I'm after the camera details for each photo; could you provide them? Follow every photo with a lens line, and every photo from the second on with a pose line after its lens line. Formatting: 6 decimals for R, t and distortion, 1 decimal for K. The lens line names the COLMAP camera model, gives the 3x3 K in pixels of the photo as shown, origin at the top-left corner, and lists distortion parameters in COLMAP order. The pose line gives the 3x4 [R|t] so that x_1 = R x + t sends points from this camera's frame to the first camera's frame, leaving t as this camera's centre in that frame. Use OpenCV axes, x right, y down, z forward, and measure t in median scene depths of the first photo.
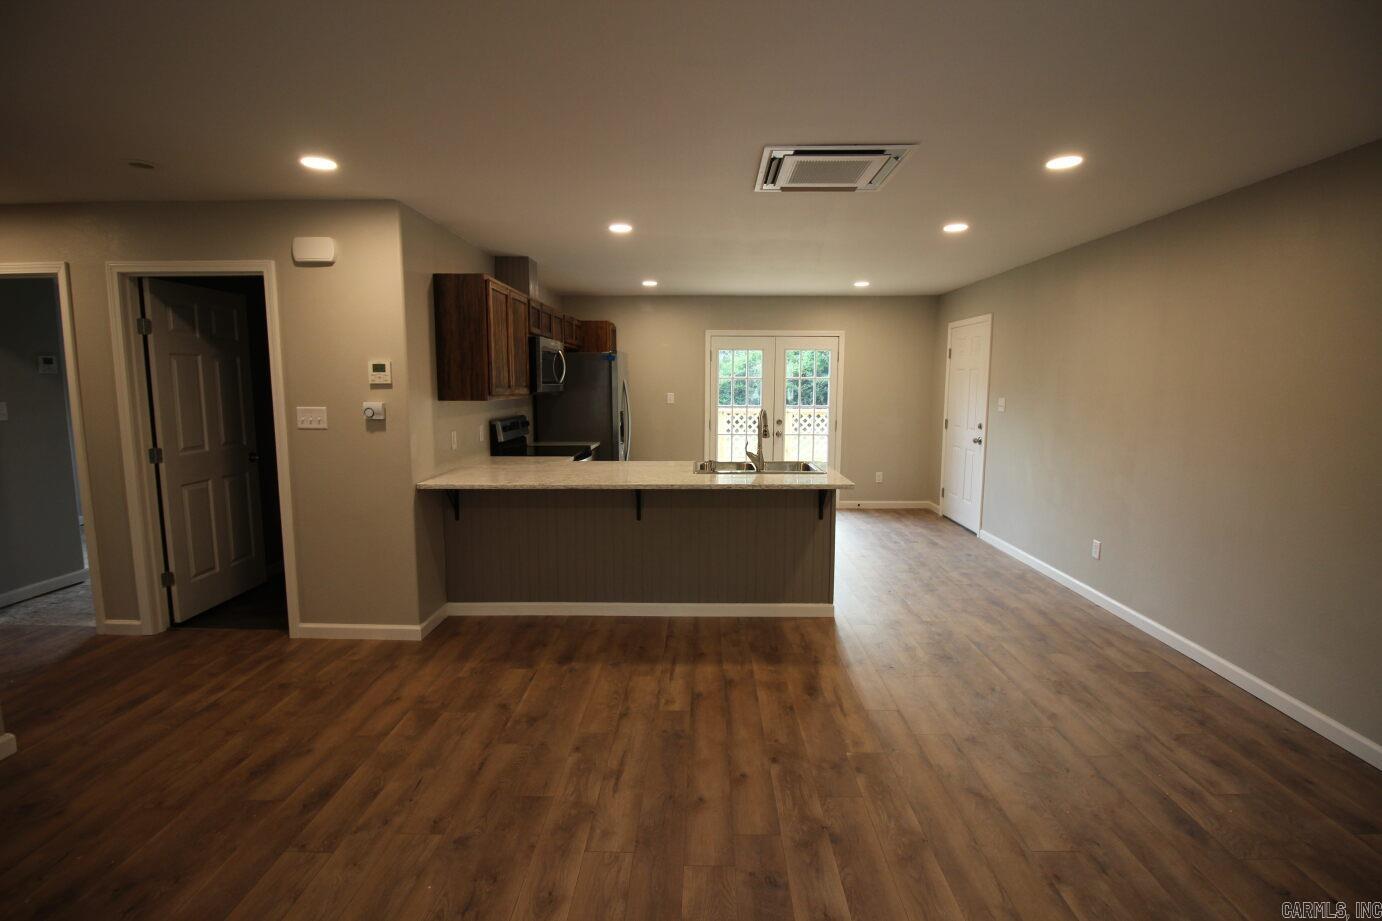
lens RADIAL K [[641.5, 0, 692.0], [0, 641.5, 455.1], [0, 0, 1]] dist [-0.000693, -0.012561]
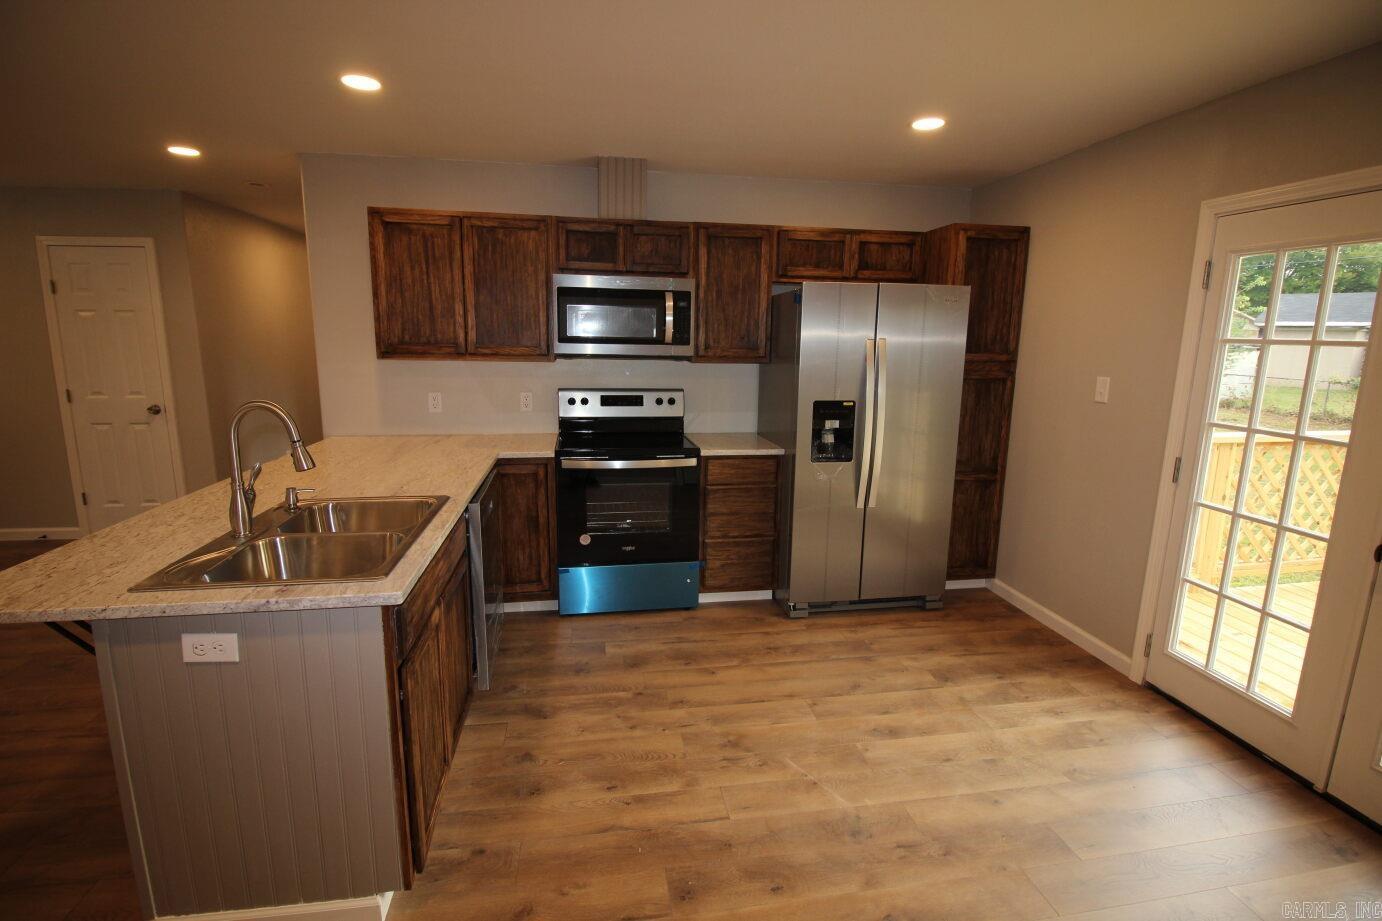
lens RADIAL K [[641.5, 0, 692.0], [0, 641.5, 455.1], [0, 0, 1]] dist [-0.000693, -0.012561]
pose [[0.182821, 0.179238, -0.966670, 0.704759], [-0.128446, 0.979168, 0.157263, -0.170051], [0.974720, 0.095414, 0.202035, 1.442300]]
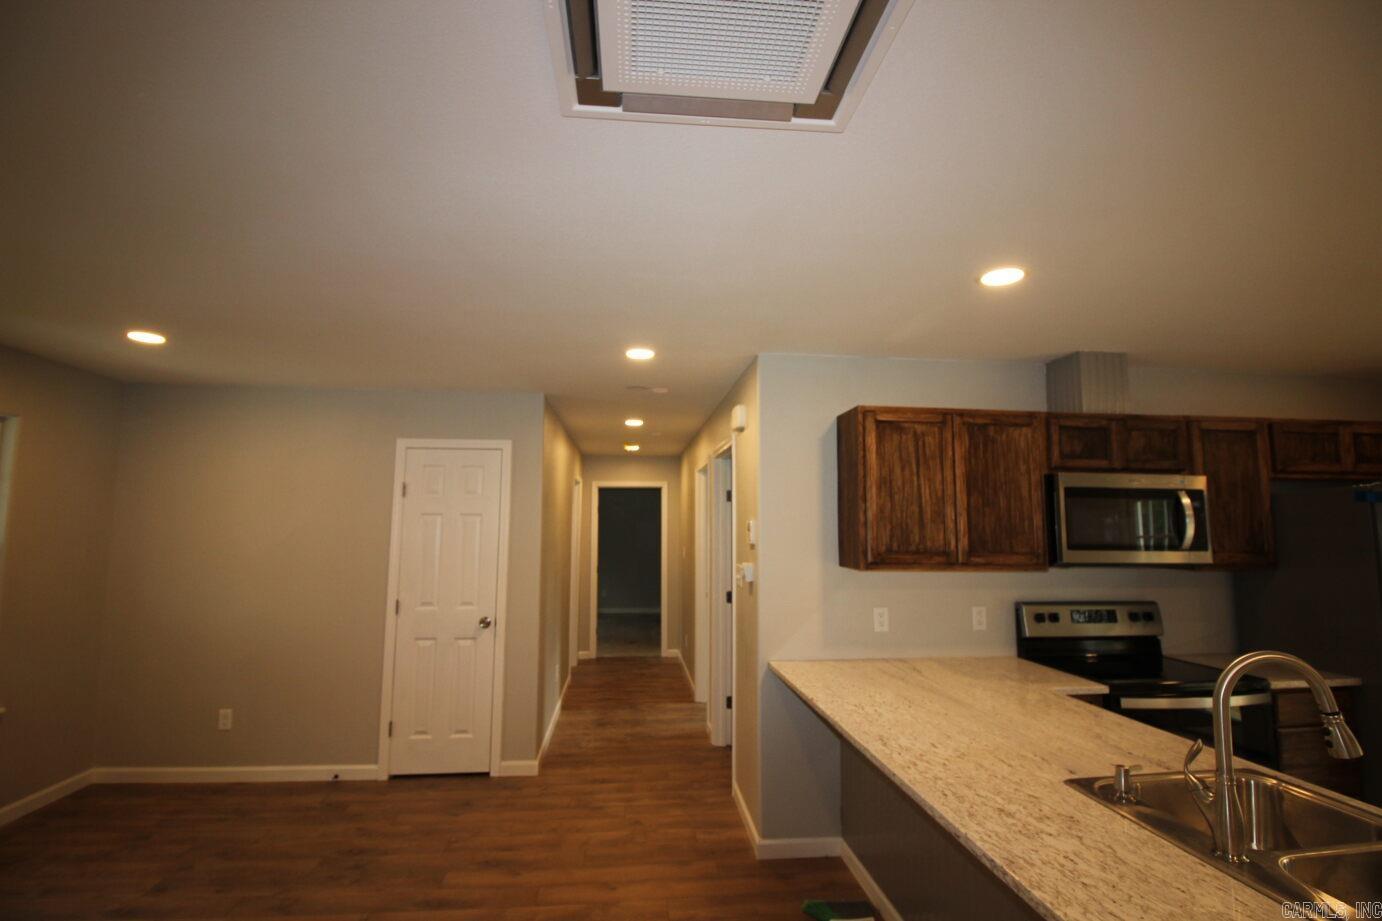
lens RADIAL K [[641.5, 0, 692.0], [0, 641.5, 455.1], [0, 0, 1]] dist [-0.000693, -0.012561]
pose [[0.120920, -0.115310, -0.985942, 0.465990], [-0.121714, 0.984014, -0.130012, -0.110144], [0.985172, 0.135724, 0.104952, 0.822058]]
